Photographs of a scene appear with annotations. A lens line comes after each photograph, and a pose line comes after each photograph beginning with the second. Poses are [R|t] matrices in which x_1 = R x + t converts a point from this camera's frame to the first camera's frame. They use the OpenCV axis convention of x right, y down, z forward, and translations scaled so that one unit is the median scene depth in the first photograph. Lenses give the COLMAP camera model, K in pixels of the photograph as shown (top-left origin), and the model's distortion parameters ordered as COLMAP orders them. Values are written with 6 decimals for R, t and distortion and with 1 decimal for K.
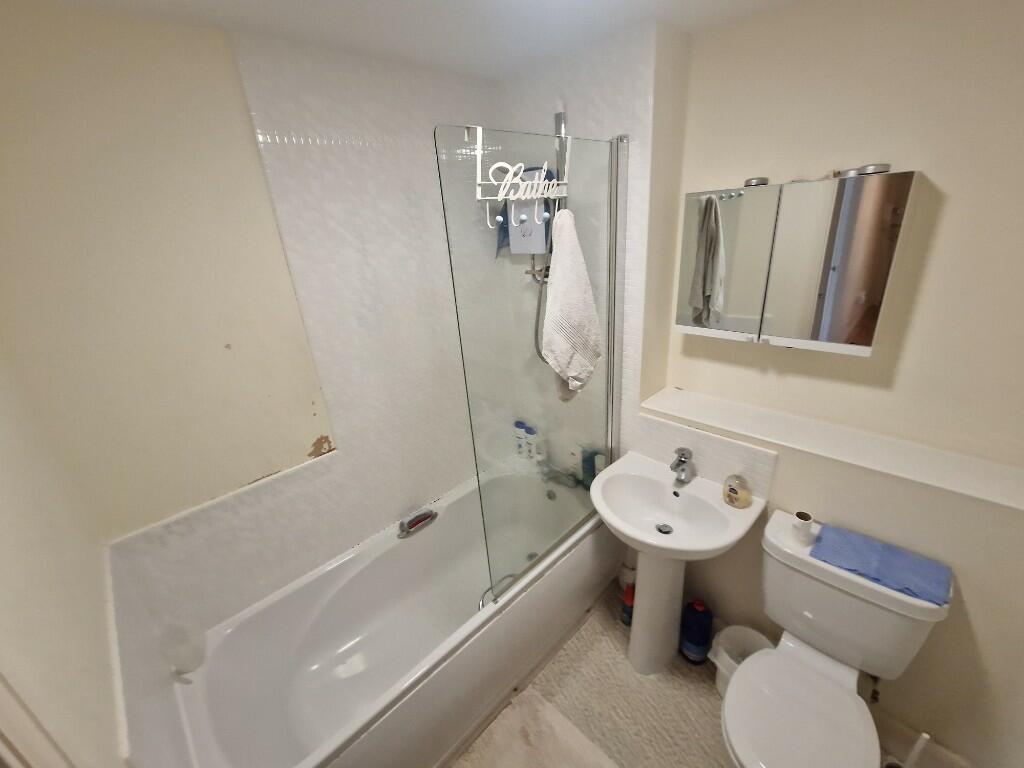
lens RADIAL K [[417.1, 0, 513.8], [0, 417.1, 389.0], [0, 0, 1]] dist [0.004609, -0.004694]
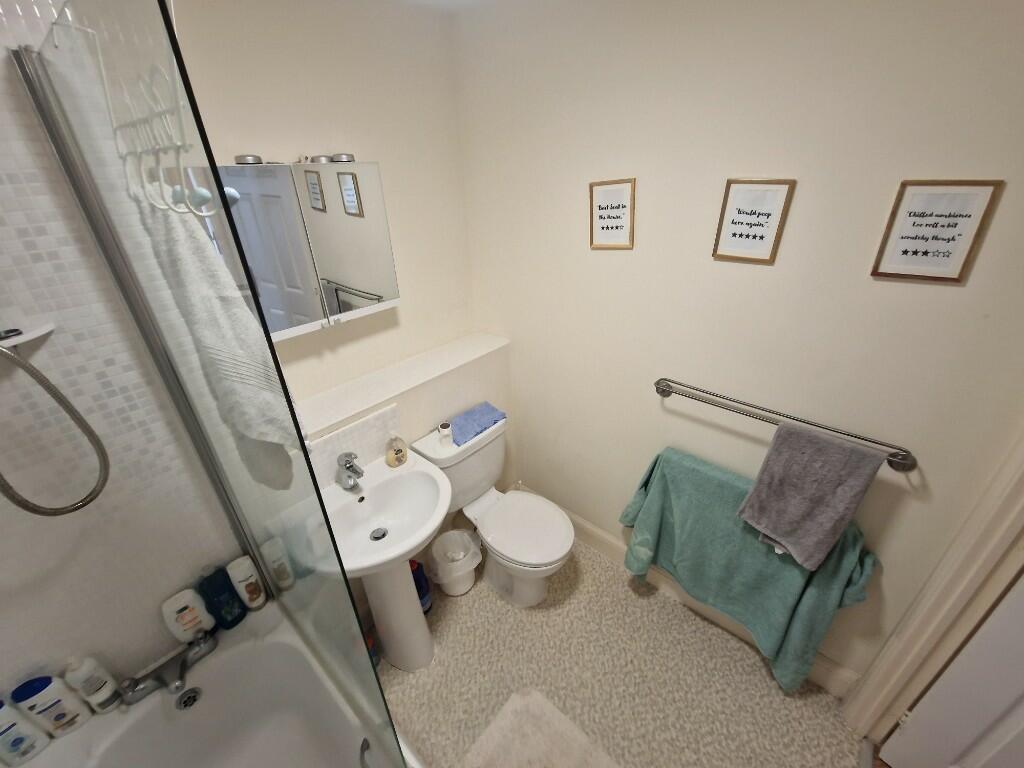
lens RADIAL K [[417.1, 0, 513.8], [0, 417.1, 389.0], [0, 0, 1]] dist [0.004609, -0.004694]
pose [[-0.080260, -0.409638, 0.908711, -0.506962], [0.392212, 0.825132, 0.406603, -0.261765], [-0.916367, 0.389041, 0.094440, 0.677576]]
